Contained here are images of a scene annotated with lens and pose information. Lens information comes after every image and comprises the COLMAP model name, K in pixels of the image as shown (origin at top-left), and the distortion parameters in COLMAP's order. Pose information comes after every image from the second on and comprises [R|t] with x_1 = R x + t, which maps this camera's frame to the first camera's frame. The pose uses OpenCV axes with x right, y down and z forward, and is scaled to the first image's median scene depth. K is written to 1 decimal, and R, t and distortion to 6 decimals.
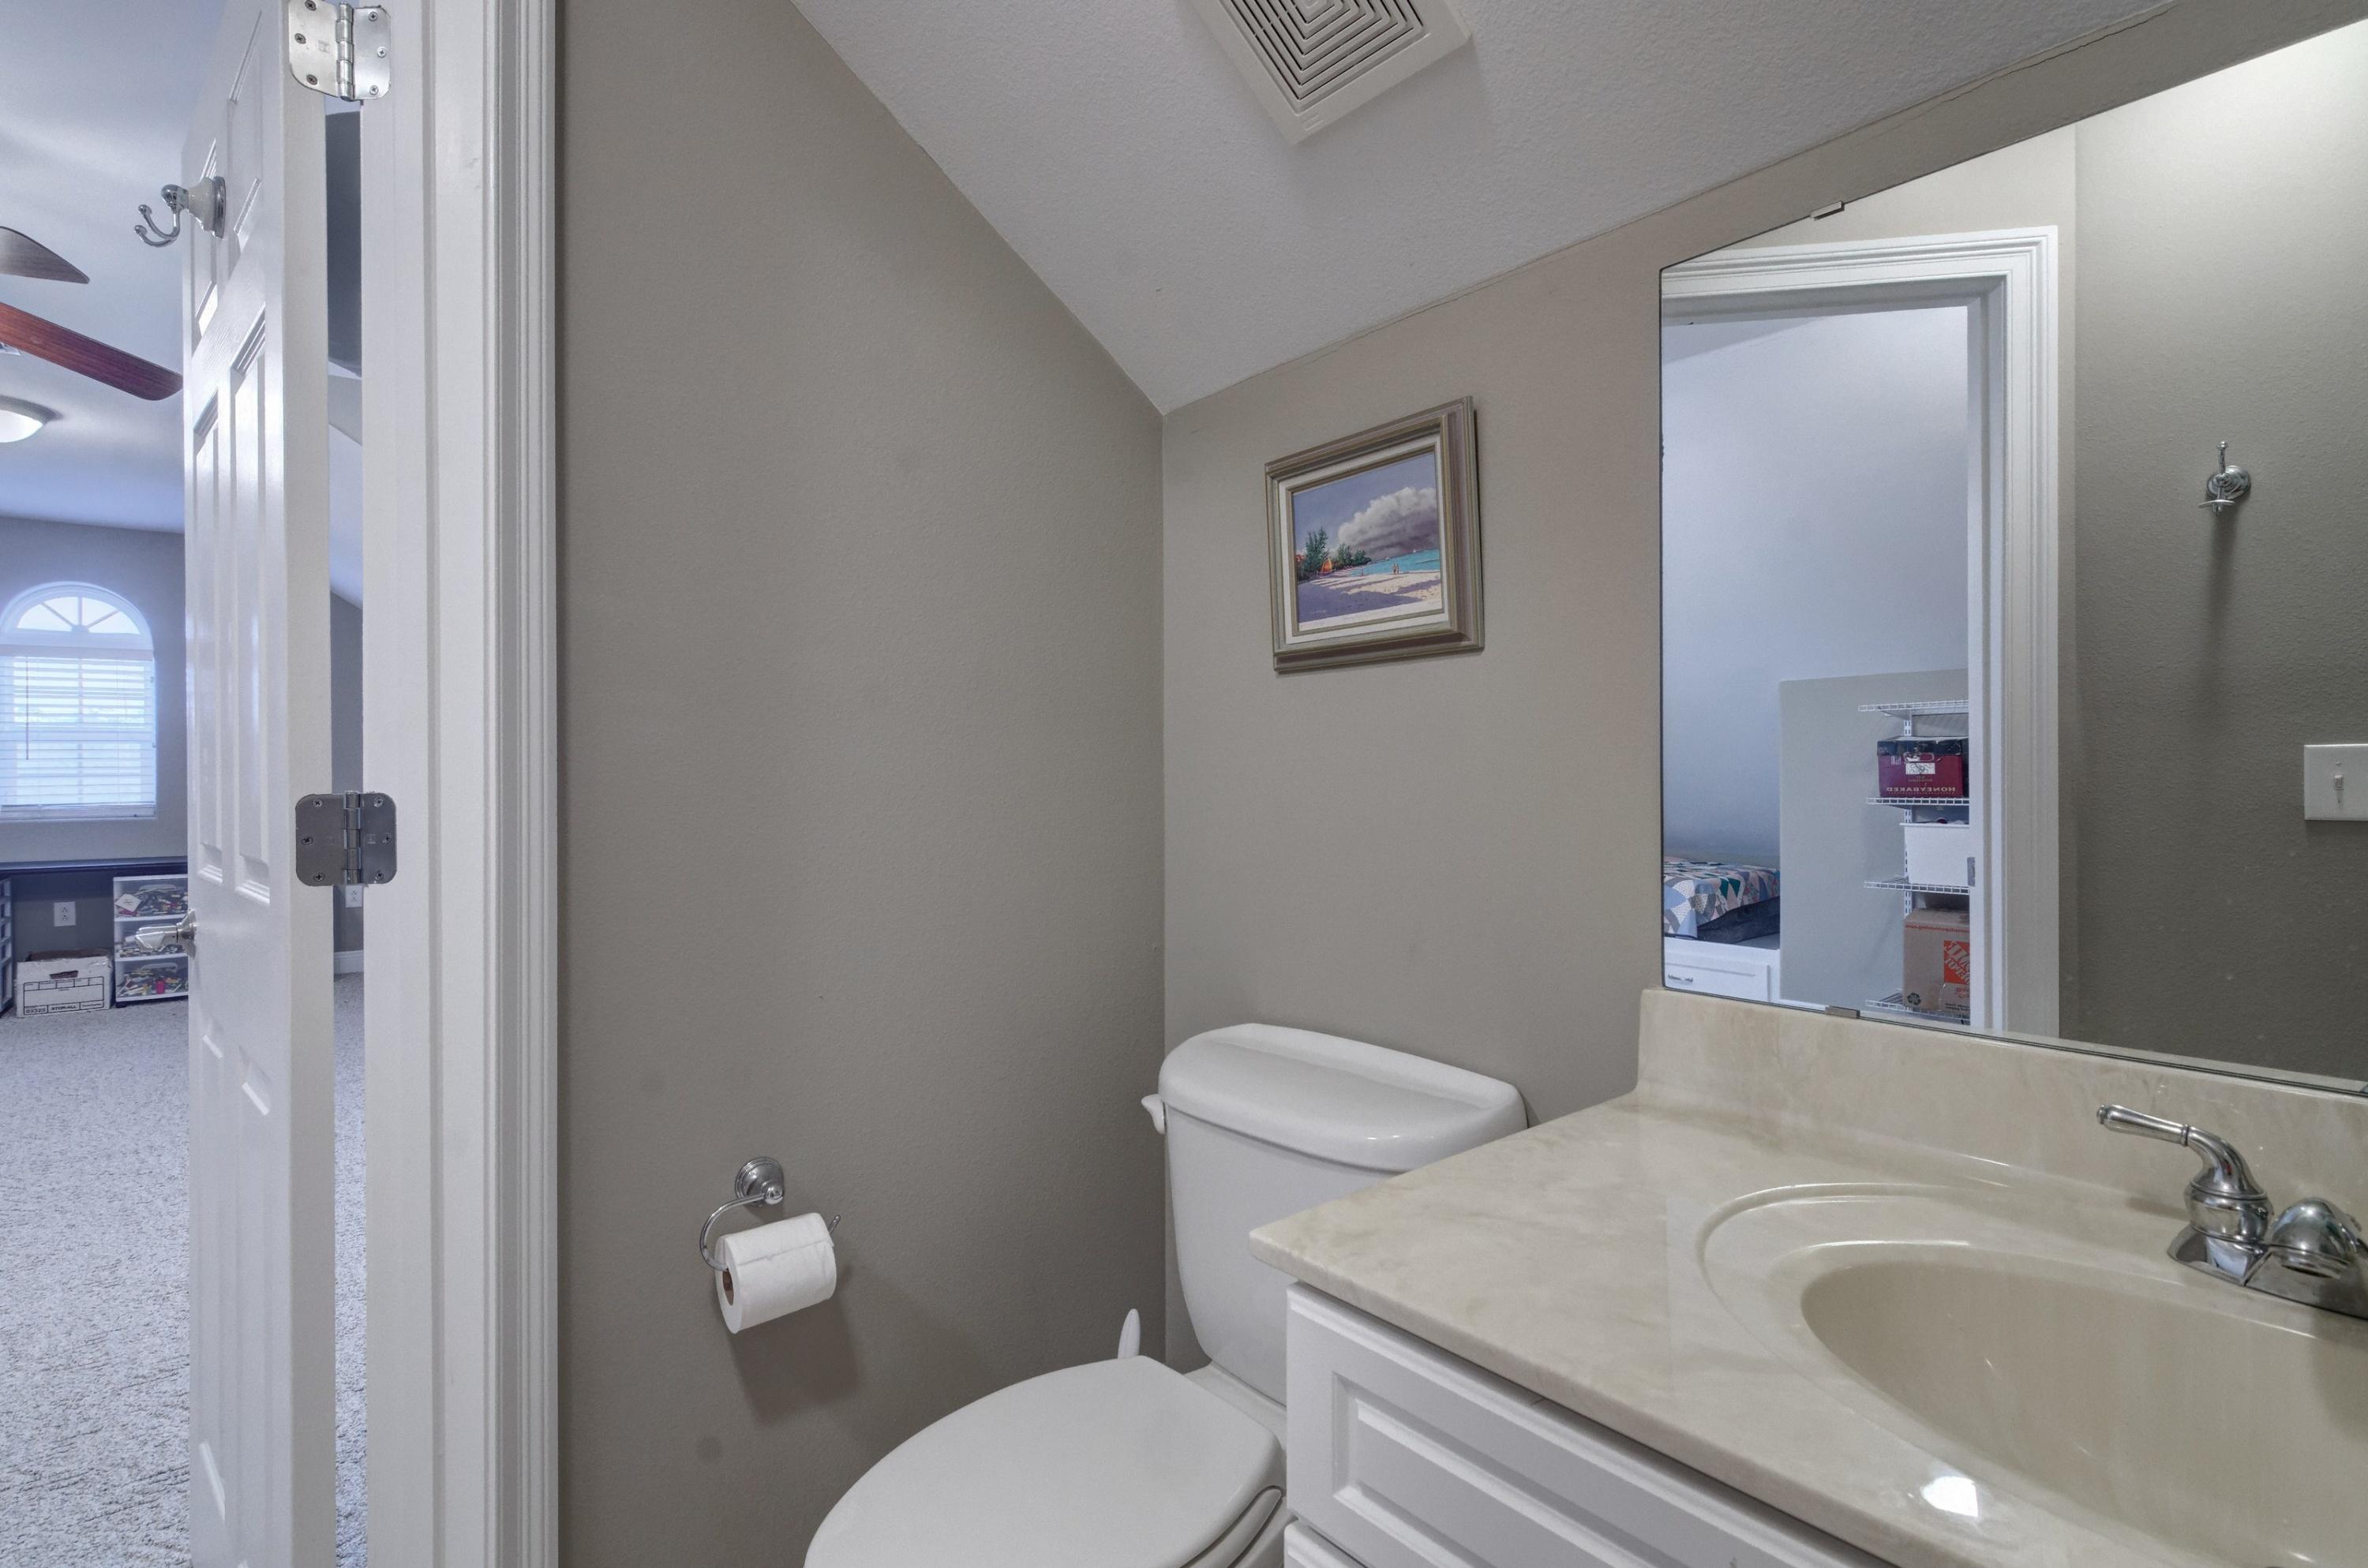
lens RADIAL K [[1134.3, 0, 1150.3], [0, 1134.3, 778.9], [0, 0, 1]] dist [0.005811, -0.002622]
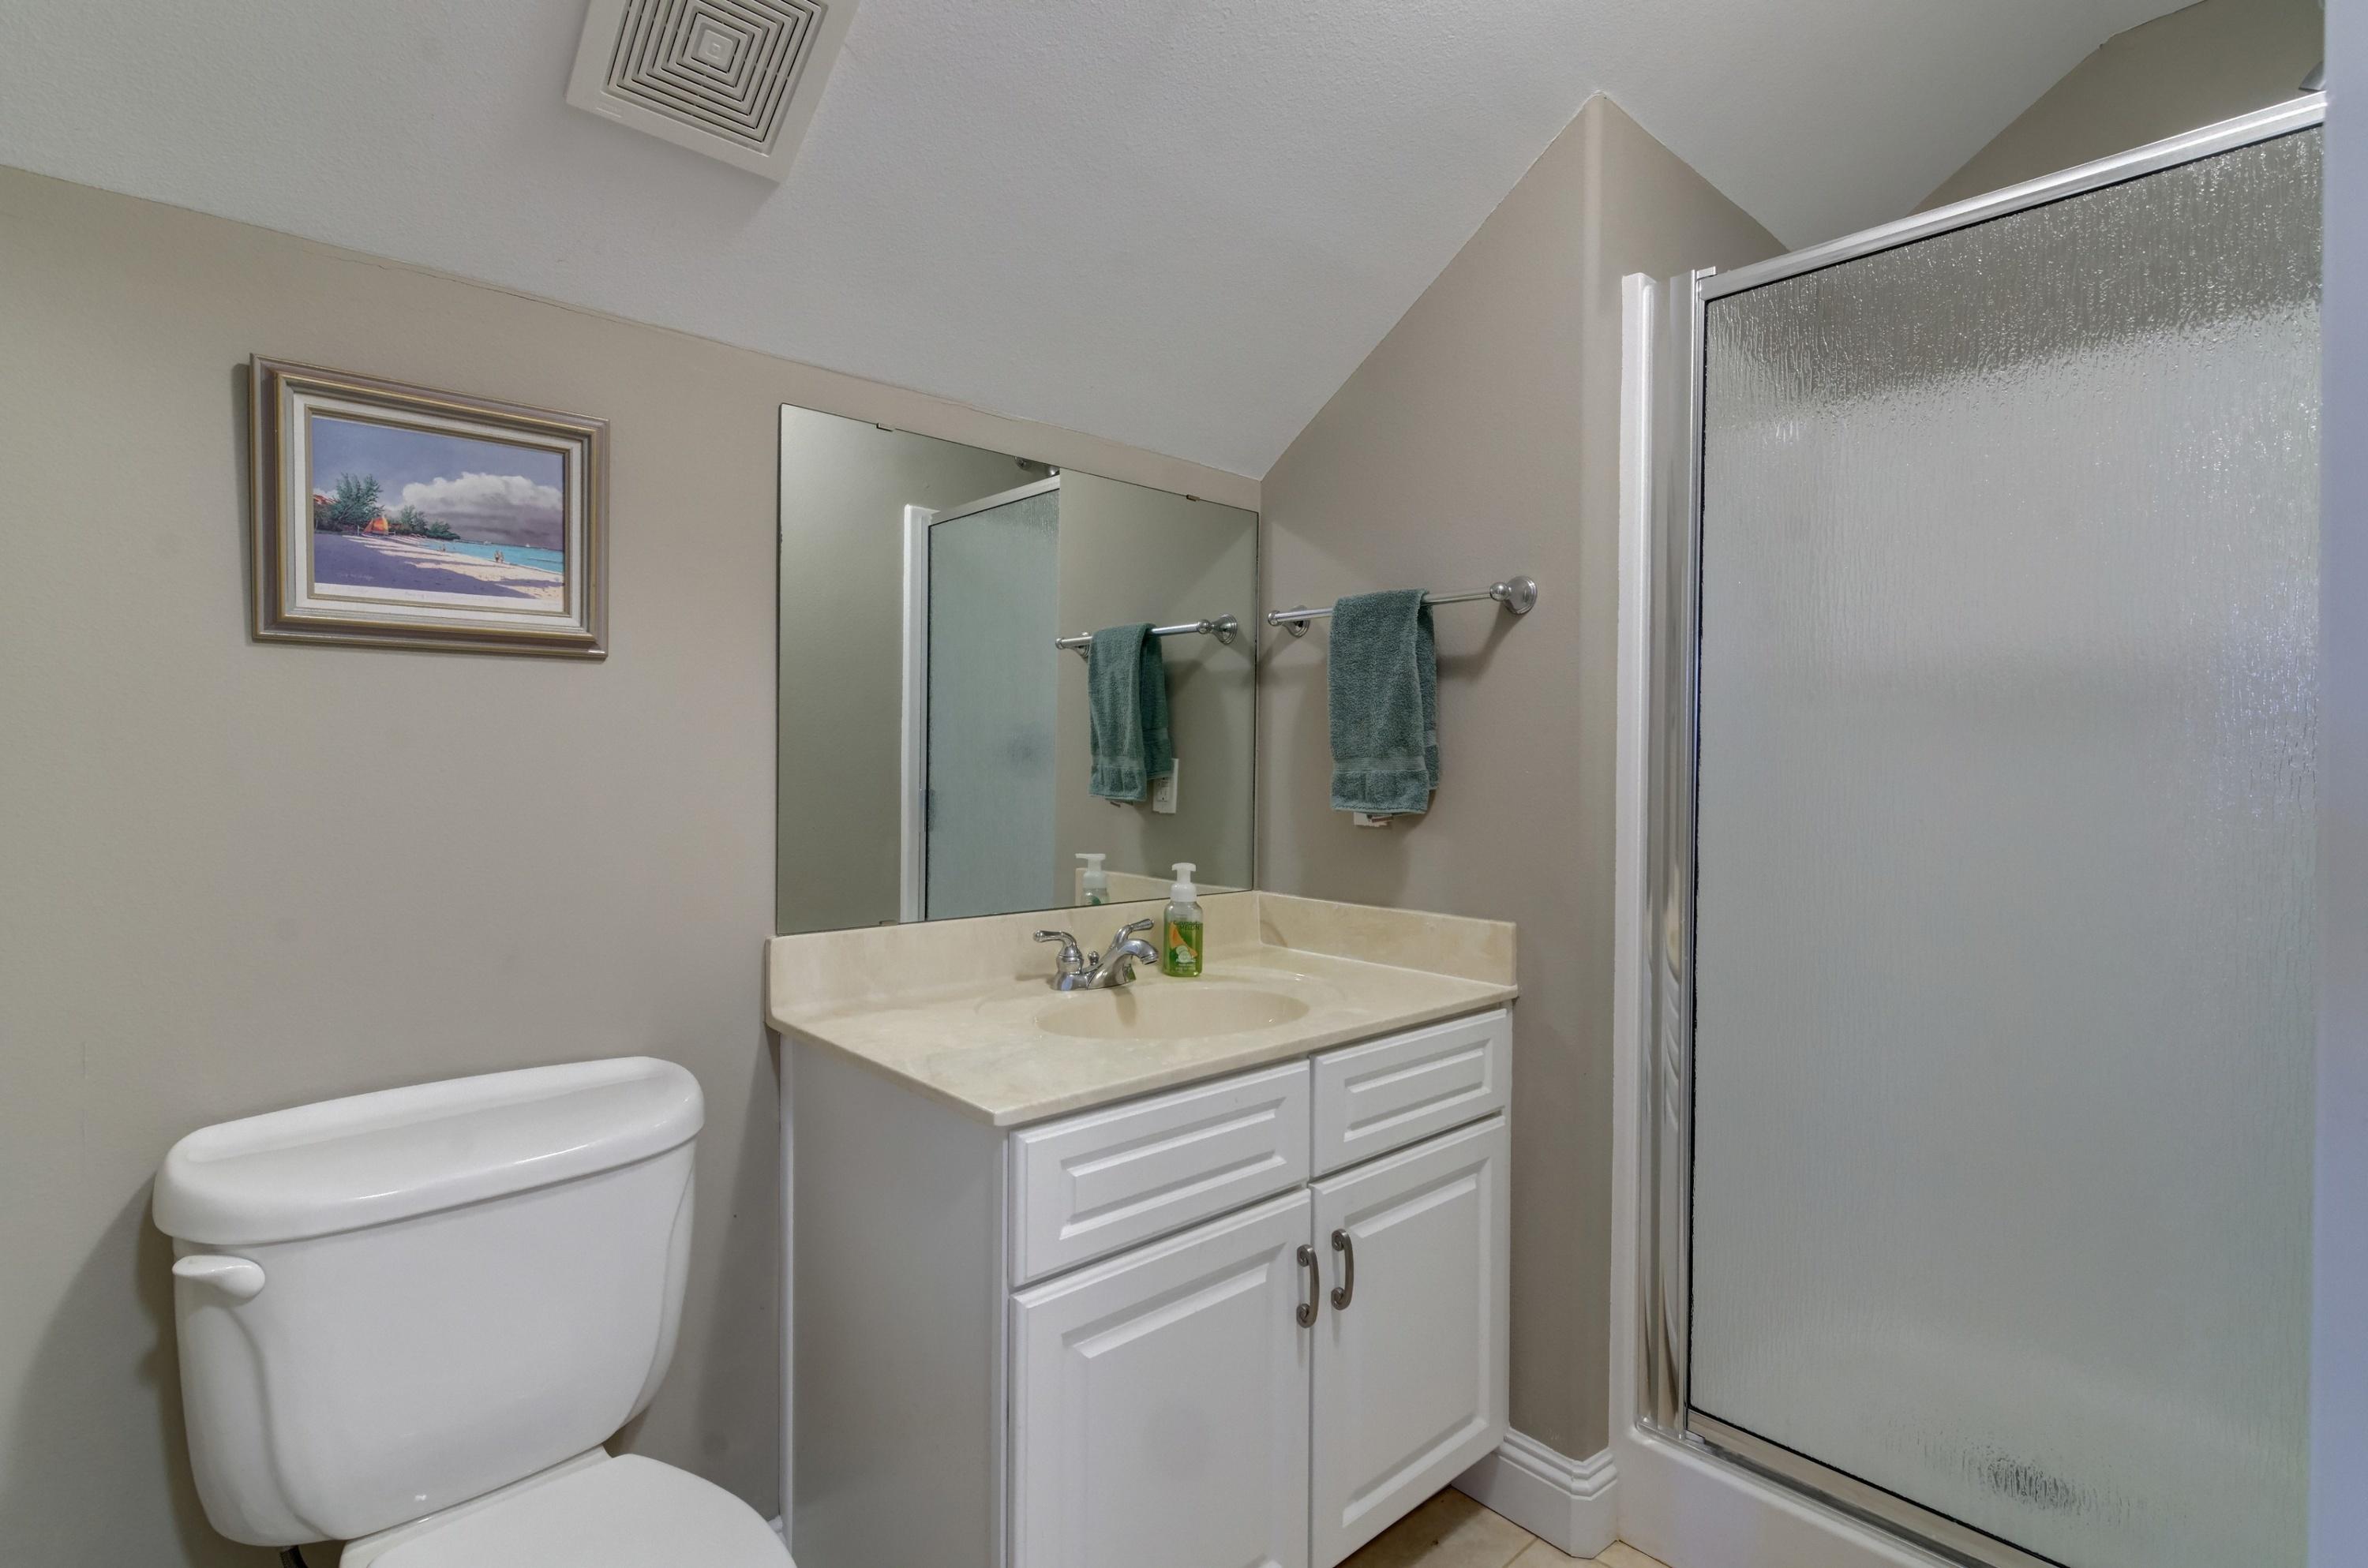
lens RADIAL K [[1134.3, 0, 1213.9], [0, 1134.3, 768.2], [0, 0, 1]] dist [0.005811, -0.002622]
pose [[-0.087590, -0.001103, 0.996156, -0.780596], [-0.005057, 0.999987, 0.000663, -0.015135], [-0.996144, -0.004979, -0.087594, 0.503309]]
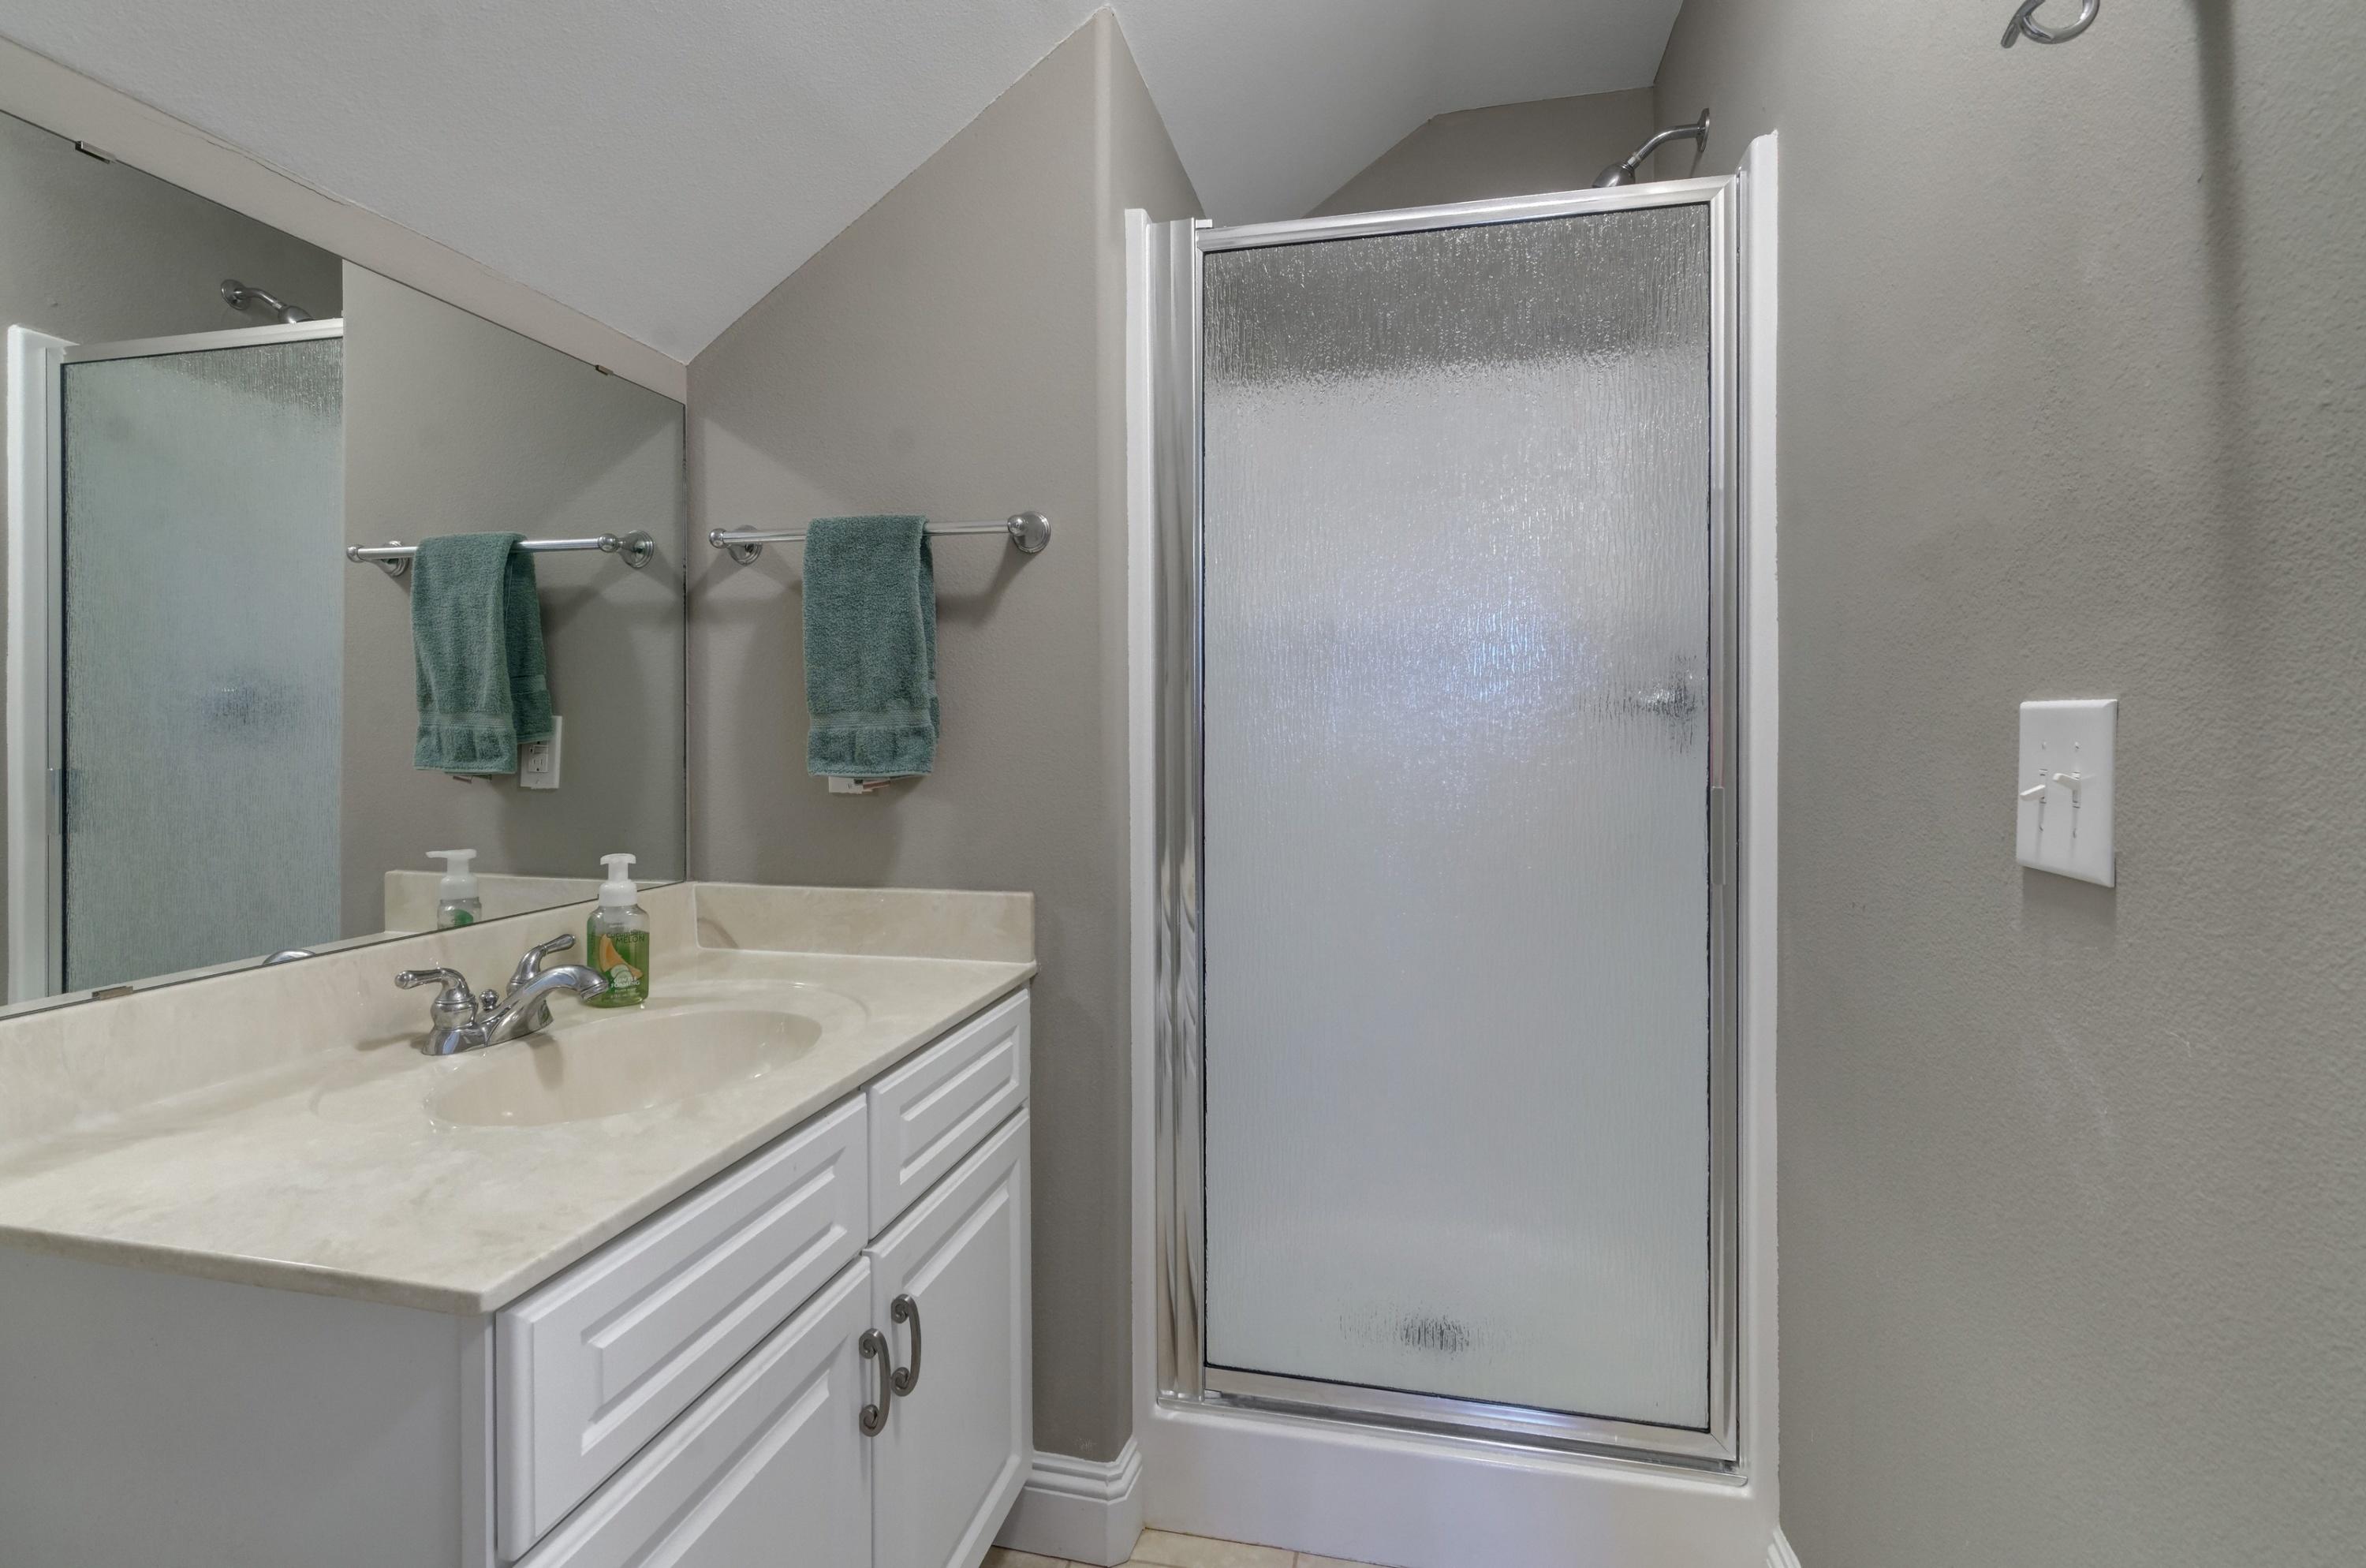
lens RADIAL K [[1133.5, 0, 1186.3], [0, 1133.5, 724.4], [0, 0, 1]] dist [0.005811, -0.002622]
pose [[-0.623211, 0.006944, 0.782023, -0.533411], [0.008887, 0.999959, -0.001798, -0.010106], [-0.782003, 0.005829, -0.623247, 0.656601]]
